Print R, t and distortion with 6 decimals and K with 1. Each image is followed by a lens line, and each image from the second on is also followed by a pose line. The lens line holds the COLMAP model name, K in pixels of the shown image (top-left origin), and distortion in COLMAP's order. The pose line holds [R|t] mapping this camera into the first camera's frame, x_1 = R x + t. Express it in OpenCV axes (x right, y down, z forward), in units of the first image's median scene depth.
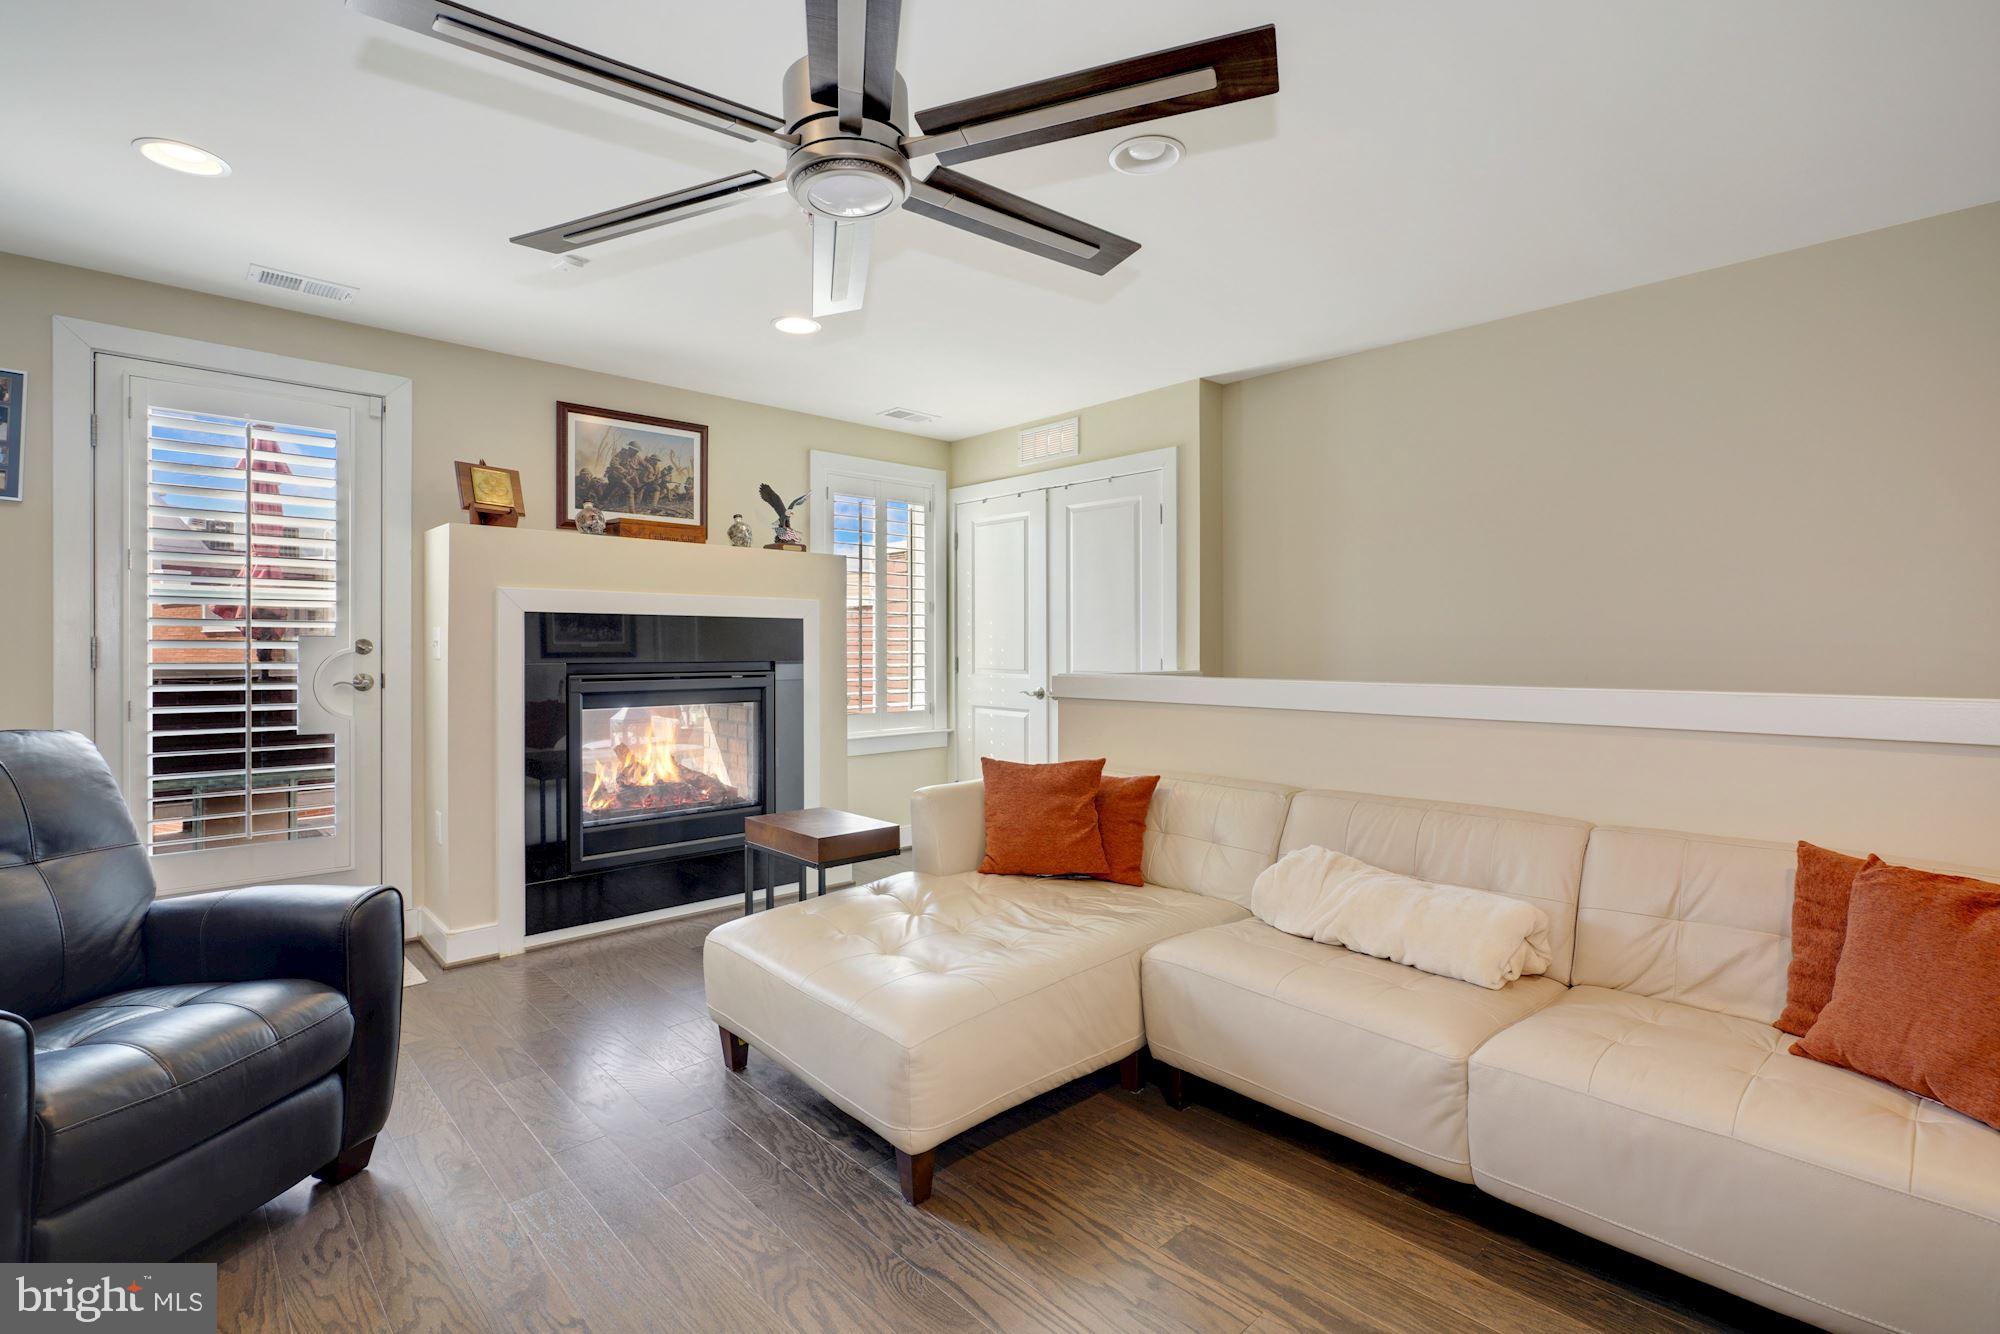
lens RADIAL K [[921.4, 0, 990.0], [0, 921.4, 645.6], [0, 0, 1]] dist [-0.013243, -0.000018]
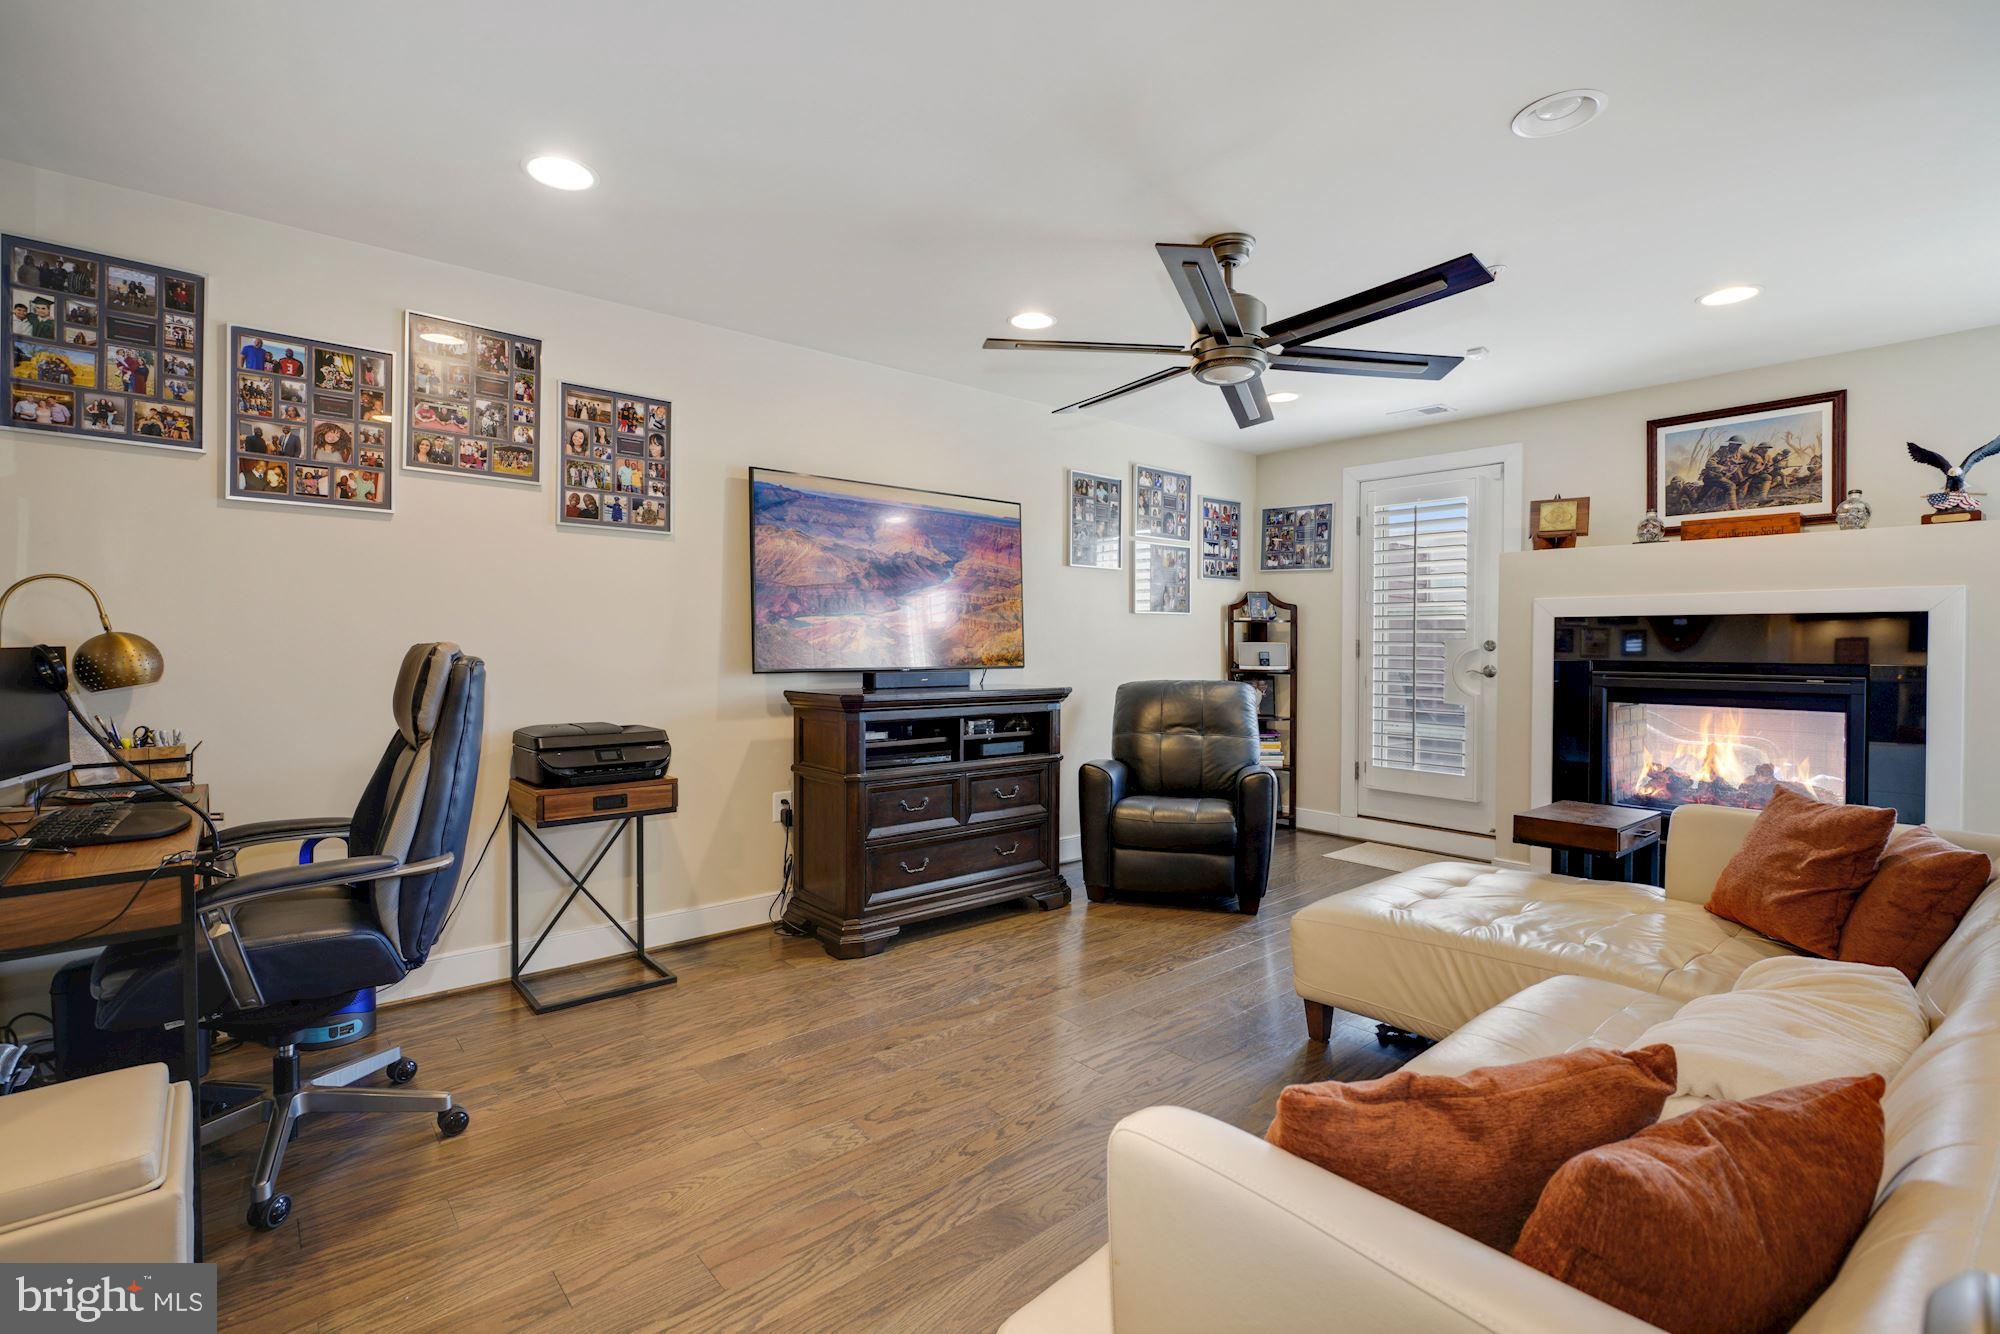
lens RADIAL K [[921.4, 0, 990.0], [0, 921.4, 645.6], [0, 0, 1]] dist [-0.013243, -0.000018]
pose [[-0.059529, 0.001686, -0.998225, 0.634385], [-0.002398, 0.999995, 0.001832, 0.000438], [0.998224, 0.002503, -0.059525, 0.273204]]
